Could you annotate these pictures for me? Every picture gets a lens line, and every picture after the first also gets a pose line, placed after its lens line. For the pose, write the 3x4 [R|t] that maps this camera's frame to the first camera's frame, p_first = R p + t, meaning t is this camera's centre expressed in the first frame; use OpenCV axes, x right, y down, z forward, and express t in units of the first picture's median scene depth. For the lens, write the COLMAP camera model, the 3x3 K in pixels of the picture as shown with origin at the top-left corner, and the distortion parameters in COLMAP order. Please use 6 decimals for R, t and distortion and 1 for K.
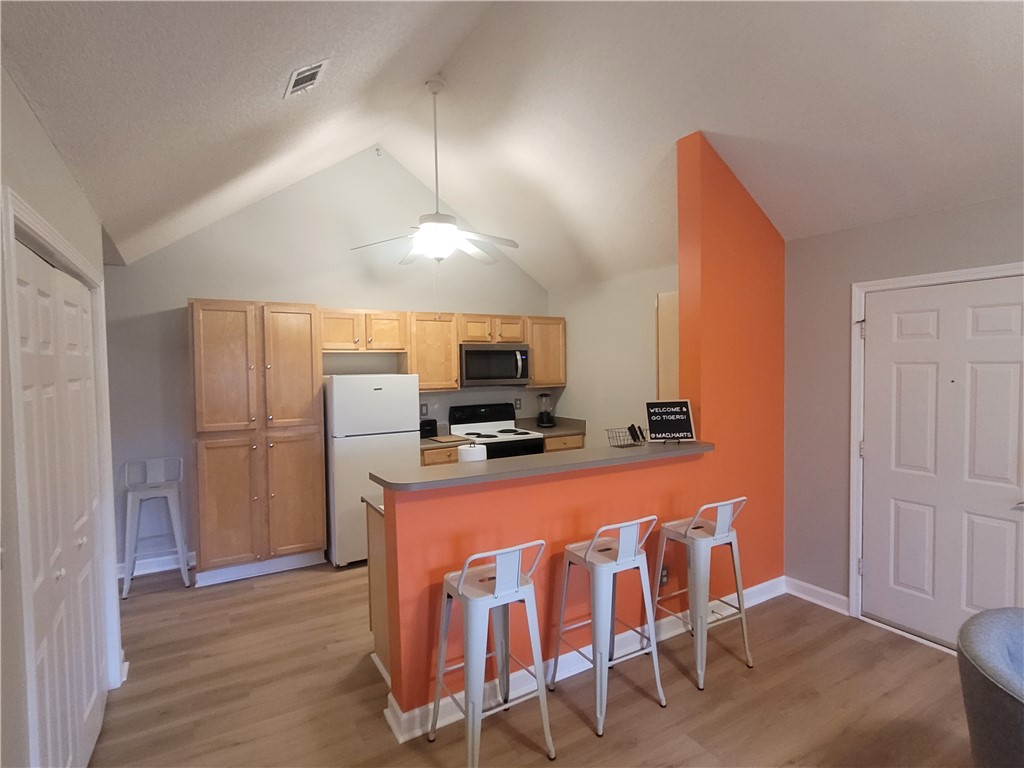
lens RADIAL K [[531.1, 0, 516.0], [0, 531.1, 387.4], [0, 0, 1]] dist [0.000693, -0.000884]
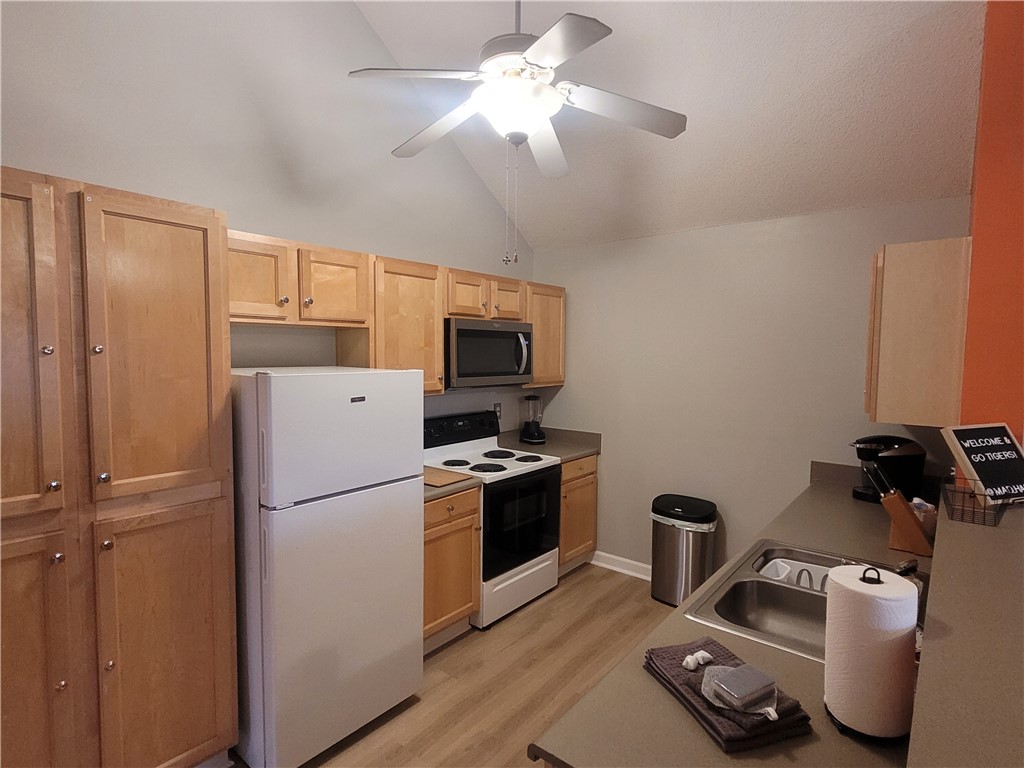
lens RADIAL K [[531.1, 0, 516.0], [0, 531.1, 387.4], [0, 0, 1]] dist [0.000693, -0.000884]
pose [[0.936357, -0.002004, 0.351043, -0.243790], [-0.006224, 0.999732, 0.022308, -0.016624], [-0.350993, -0.023073, 0.936094, 0.404356]]
